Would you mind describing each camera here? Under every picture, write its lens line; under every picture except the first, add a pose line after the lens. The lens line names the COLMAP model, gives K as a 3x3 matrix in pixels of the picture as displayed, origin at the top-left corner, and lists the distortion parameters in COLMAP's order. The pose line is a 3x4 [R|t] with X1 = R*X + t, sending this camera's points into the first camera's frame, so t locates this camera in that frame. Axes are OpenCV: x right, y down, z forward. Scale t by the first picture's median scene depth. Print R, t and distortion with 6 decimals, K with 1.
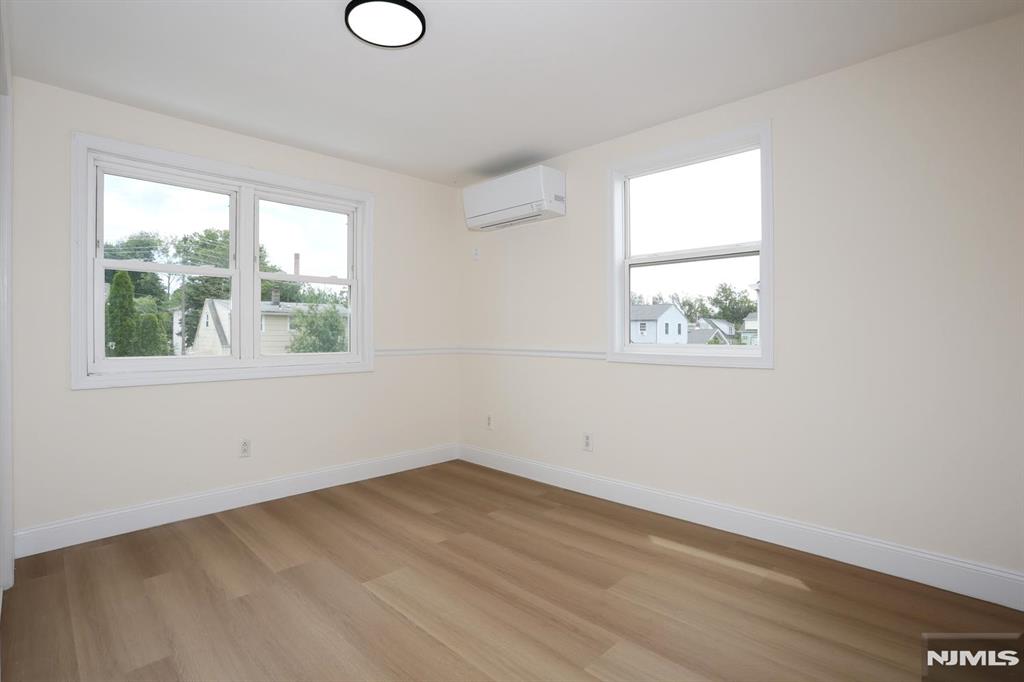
lens RADIAL K [[496.6, 0, 508.8], [0, 496.6, 337.6], [0, 0, 1]] dist [-0.084494, 0.037884]
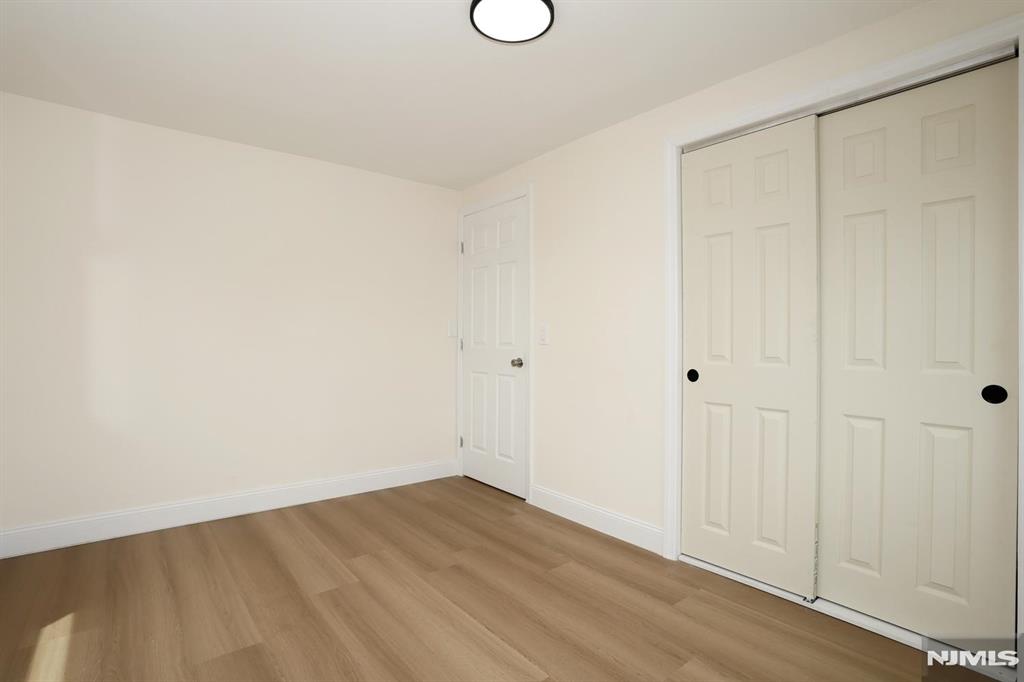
lens RADIAL K [[496.6, 0, 508.8], [0, 496.6, 337.6], [0, 0, 1]] dist [-0.084494, 0.037884]
pose [[-0.995015, -0.006259, 0.099529, -0.235461], [-0.006042, 0.999979, 0.002491, -0.020586], [-0.099543, 0.001877, -0.995032, 1.324417]]
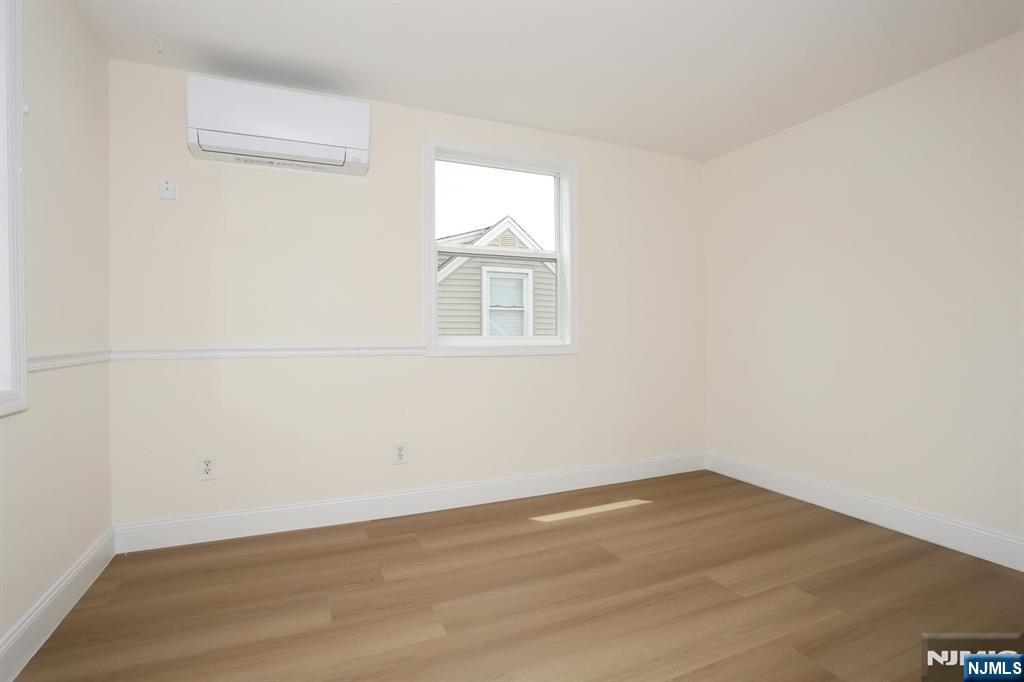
lens RADIAL K [[496.6, 0, 508.8], [0, 496.6, 337.6], [0, 0, 1]] dist [-0.084494, 0.037884]
pose [[0.363721, -0.008120, 0.931472, -0.658961], [0.009495, 0.999942, 0.005009, 0.011965], [-0.931459, 0.007022, 0.363778, 0.615562]]
